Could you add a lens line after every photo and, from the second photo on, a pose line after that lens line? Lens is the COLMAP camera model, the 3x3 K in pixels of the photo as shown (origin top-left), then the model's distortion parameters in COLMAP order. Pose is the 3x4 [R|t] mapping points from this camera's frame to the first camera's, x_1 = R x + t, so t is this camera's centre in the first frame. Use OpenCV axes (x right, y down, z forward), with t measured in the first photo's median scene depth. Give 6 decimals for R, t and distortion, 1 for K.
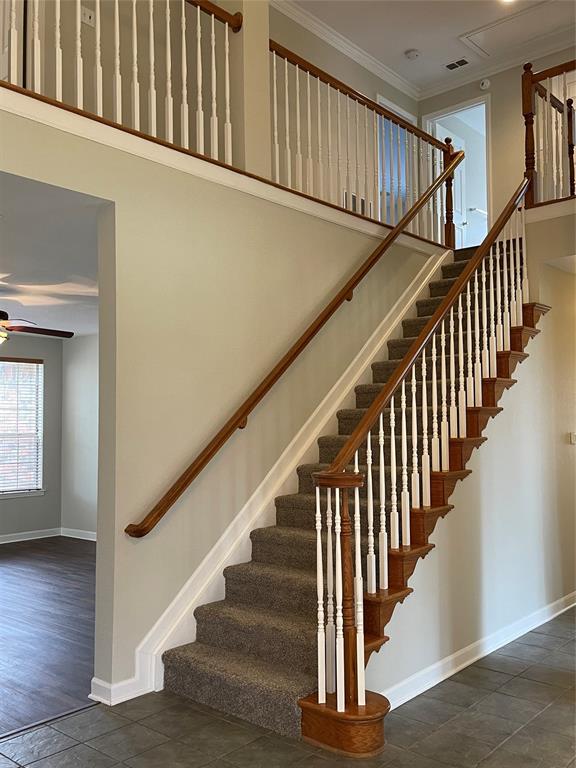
lens RADIAL K [[698.8, 0, 288.0], [0, 698.8, 384.0], [0, 0, 1]] dist [0.004702, -0.003177]
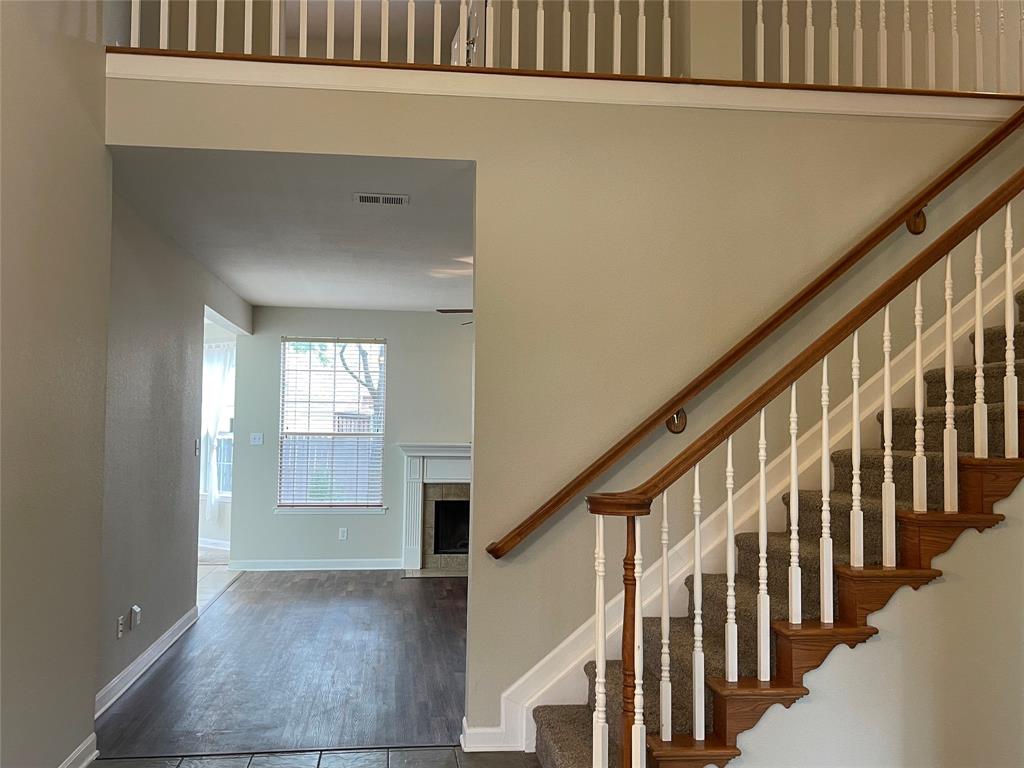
lens RADIAL K [[931.7, 0, 512.0], [0, 931.7, 384.0], [0, 0, 1]] dist [0.004702, -0.003177]
pose [[0.740762, -0.013379, -0.671634, 0.537331], [0.020992, 0.999774, 0.003237, 0.006017], [0.671439, -0.016497, 0.740876, 0.189476]]
